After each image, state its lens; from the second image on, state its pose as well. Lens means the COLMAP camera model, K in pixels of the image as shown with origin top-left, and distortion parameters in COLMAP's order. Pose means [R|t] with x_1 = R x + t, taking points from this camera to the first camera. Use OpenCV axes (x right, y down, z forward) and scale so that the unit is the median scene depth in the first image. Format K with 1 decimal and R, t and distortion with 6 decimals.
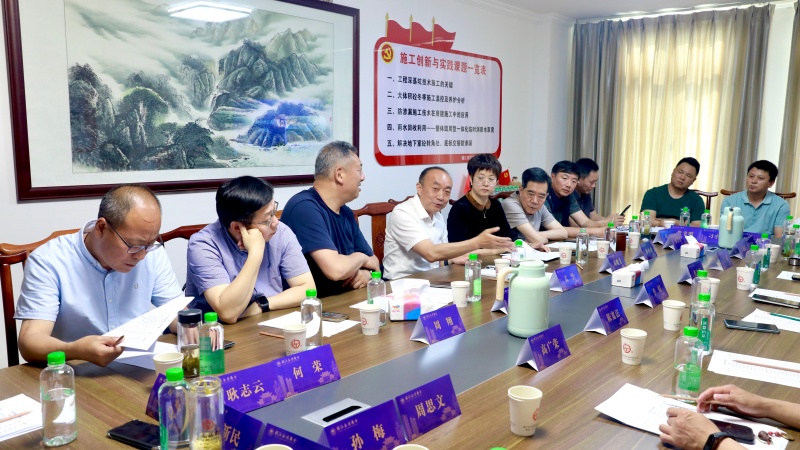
lens RADIAL K [[644.7, 0, 400.0], [0, 644.7, 225.0], [0, 0, 1]] dist [-0.094160, 0.121914]
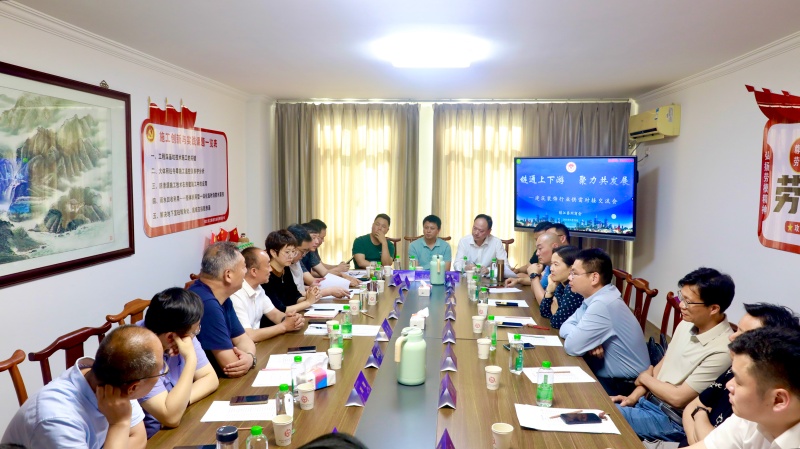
lens RADIAL K [[563.0, 0, 400.0], [0, 563.0, 224.5], [0, 0, 1]] dist [-0.056839, 0.003258]
pose [[0.818161, -0.052081, 0.572625, -0.279341], [0.075051, 0.997042, -0.016550, -0.085283], [-0.570070, 0.056517, 0.819650, -0.002472]]
